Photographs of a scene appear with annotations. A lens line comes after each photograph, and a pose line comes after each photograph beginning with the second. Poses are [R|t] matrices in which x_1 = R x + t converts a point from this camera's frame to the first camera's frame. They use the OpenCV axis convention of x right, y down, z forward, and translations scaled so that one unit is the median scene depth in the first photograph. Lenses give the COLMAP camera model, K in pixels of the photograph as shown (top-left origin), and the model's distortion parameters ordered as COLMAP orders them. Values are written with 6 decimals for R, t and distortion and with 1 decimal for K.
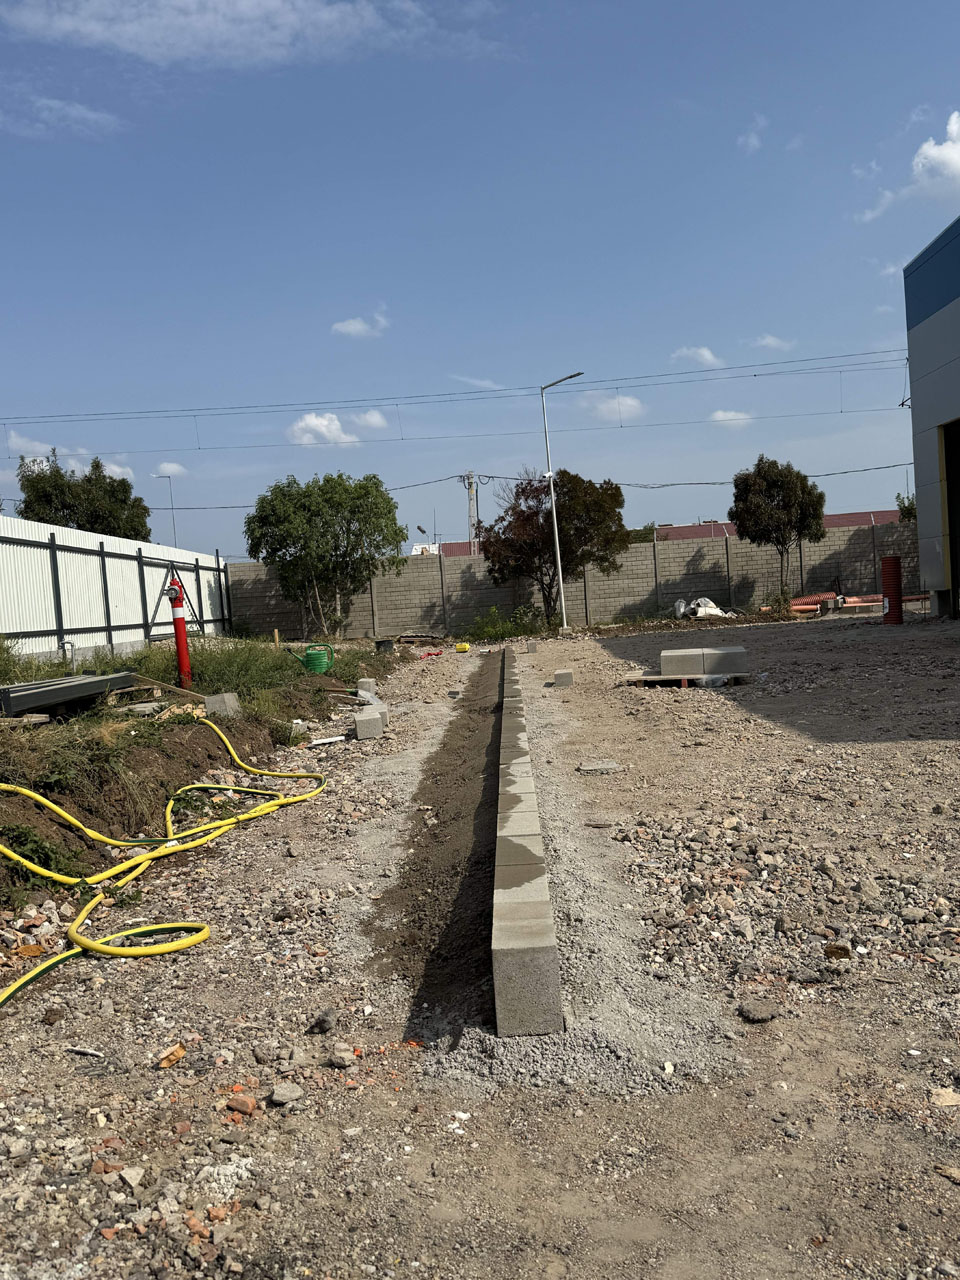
lens RADIAL K [[1148.5, 0, 480.5], [0, 1148.5, 636.8], [0, 0, 1]] dist [0.046888, -0.007060]
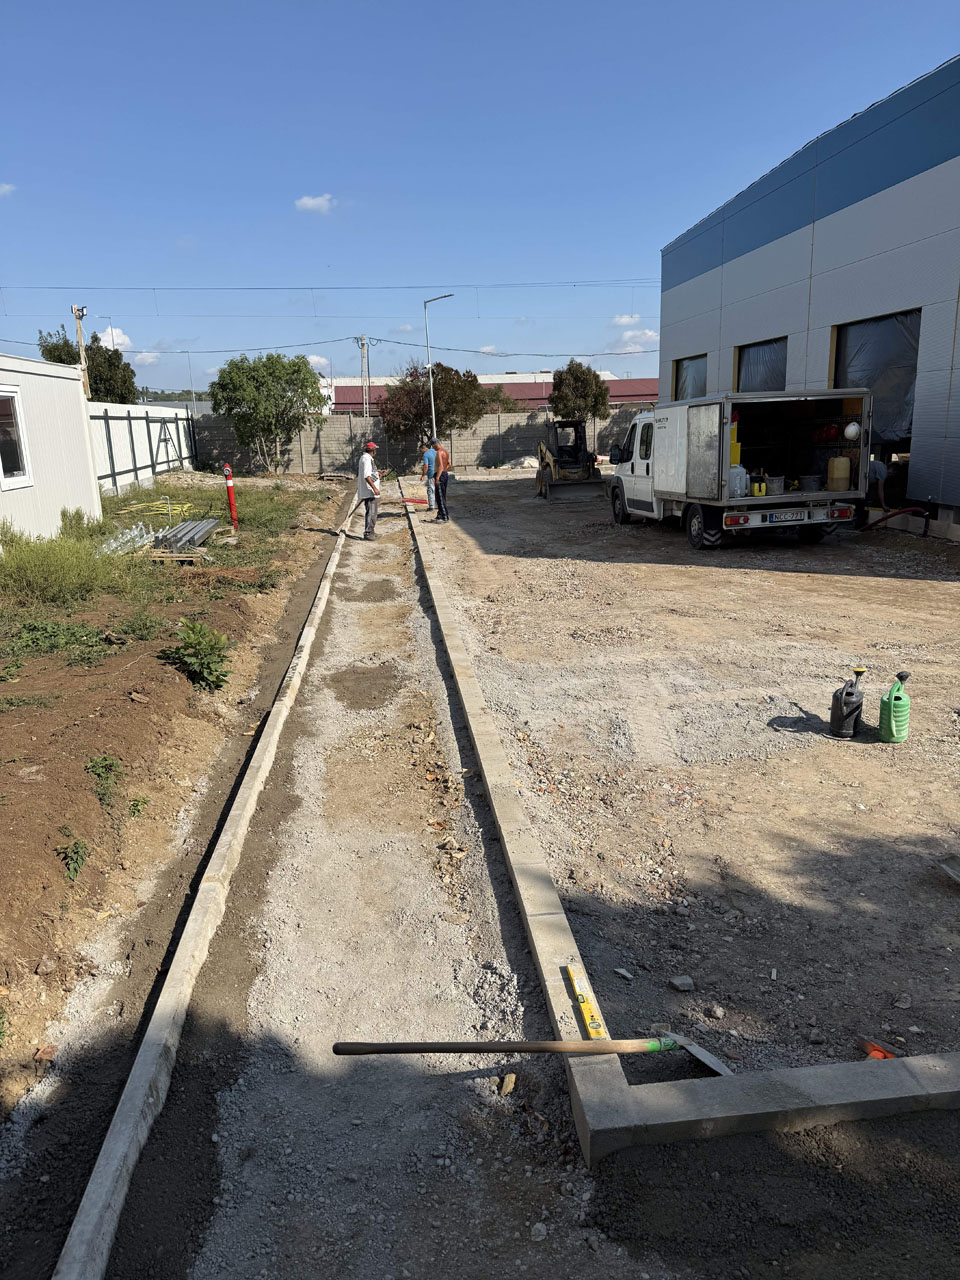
lens RADIAL K [[908.2, 0, 479.5], [0, 908.2, 639.9], [0, 0, 1]] dist [-0.005092, -0.003061]
pose [[0.991184, 0.005840, 0.132360, -0.025039], [-0.032136, 0.979792, 0.197421, -0.027481], [-0.128533, -0.199934, 0.971342, -0.180605]]
